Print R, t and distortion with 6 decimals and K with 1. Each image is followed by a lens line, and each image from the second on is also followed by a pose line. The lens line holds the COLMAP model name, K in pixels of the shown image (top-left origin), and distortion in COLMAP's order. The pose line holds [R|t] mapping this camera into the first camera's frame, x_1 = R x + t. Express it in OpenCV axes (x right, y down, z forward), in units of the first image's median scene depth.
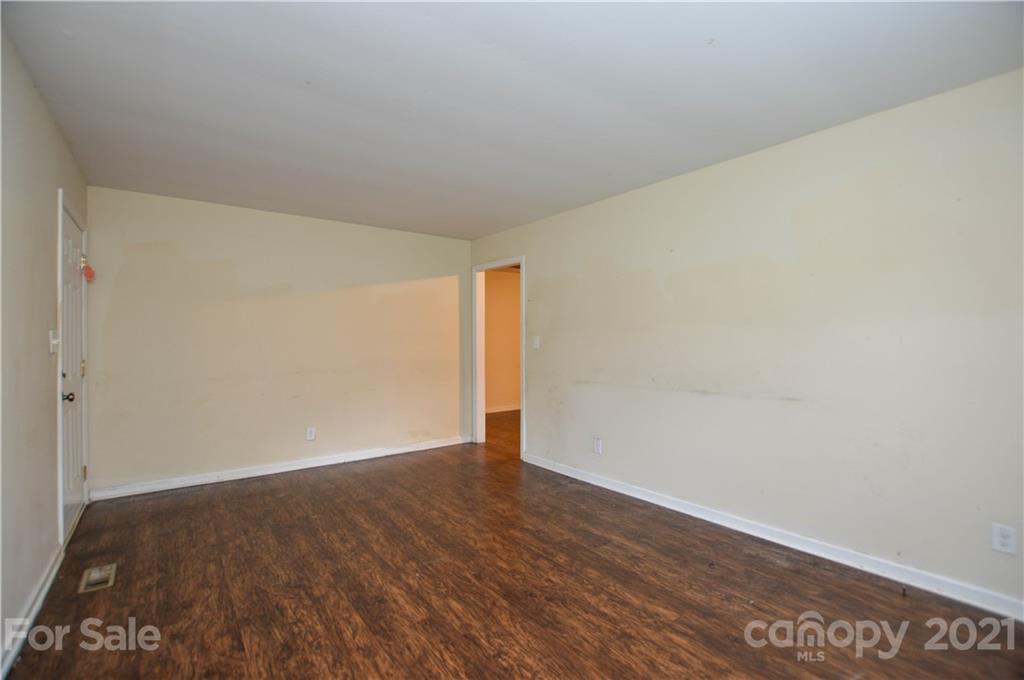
lens RADIAL K [[456.6, 0, 508.4], [0, 456.6, 330.8], [0, 0, 1]] dist [-0.026222, -0.000260]
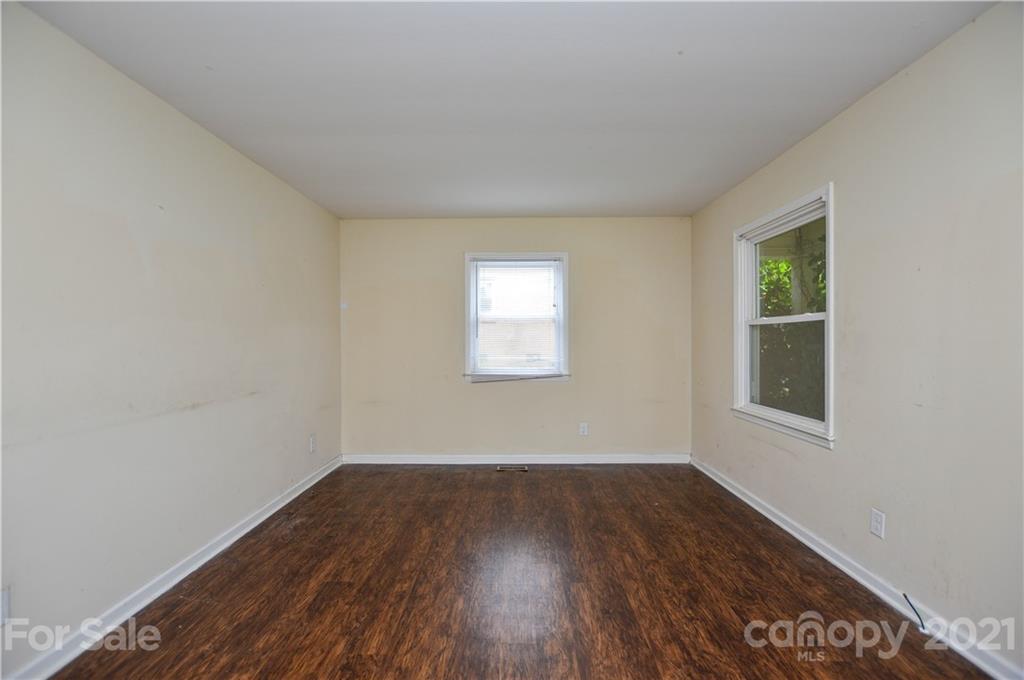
lens RADIAL K [[456.6, 0, 523.3], [0, 456.6, 335.1], [0, 0, 1]] dist [-0.026222, -0.000260]
pose [[-0.808822, 0.010972, 0.587952, -0.624078], [-0.007398, 0.999557, -0.028829, 0.041555], [-0.588007, -0.027667, -0.808382, 1.669224]]
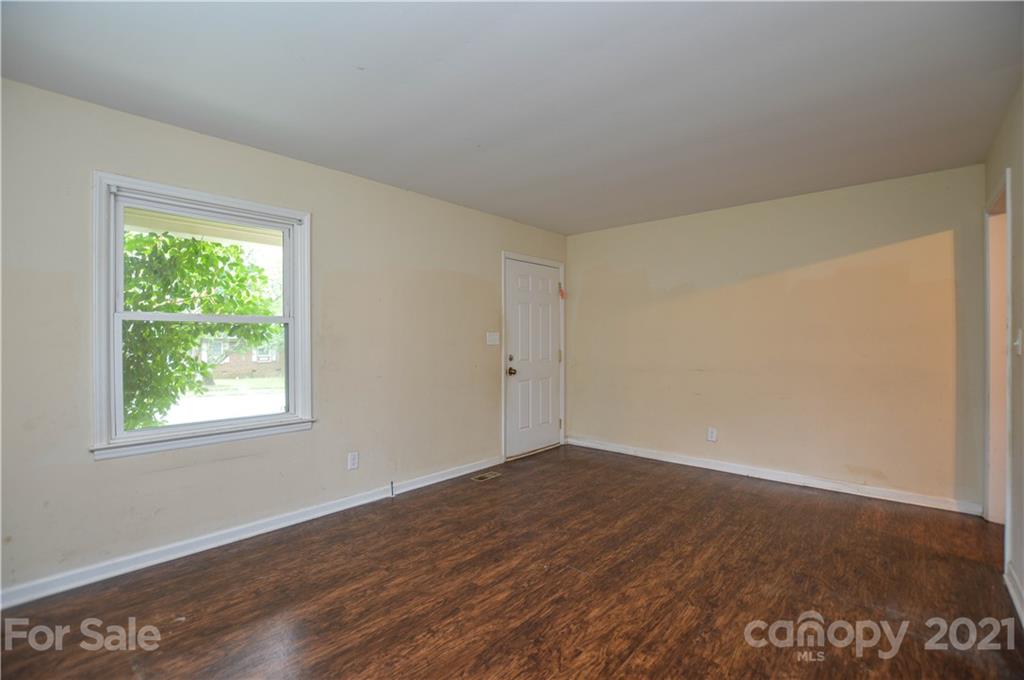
lens RADIAL K [[456.6, 0, 502.7], [0, 456.6, 344.3], [0, 0, 1]] dist [-0.026222, -0.000260]
pose [[0.182076, 0.013145, -0.983197, 0.766419], [0.022771, 0.999586, 0.017581, 0.019259], [0.983021, -0.025590, 0.181701, 0.723363]]
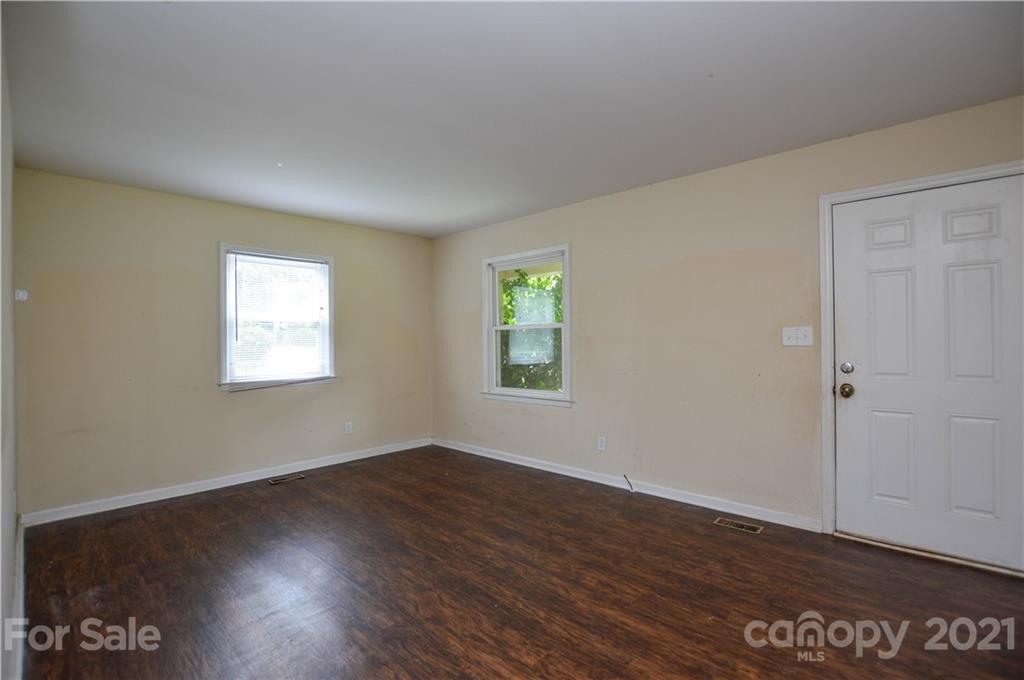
lens RADIAL K [[456.6, 0, 516.5], [0, 456.6, 349.4], [0, 0, 1]] dist [-0.026222, -0.000260]
pose [[-0.982151, 0.016852, -0.187338, -0.071378], [0.017118, 0.999853, 0.000198, 0.044441], [0.187314, -0.003012, -0.982296, 2.053927]]
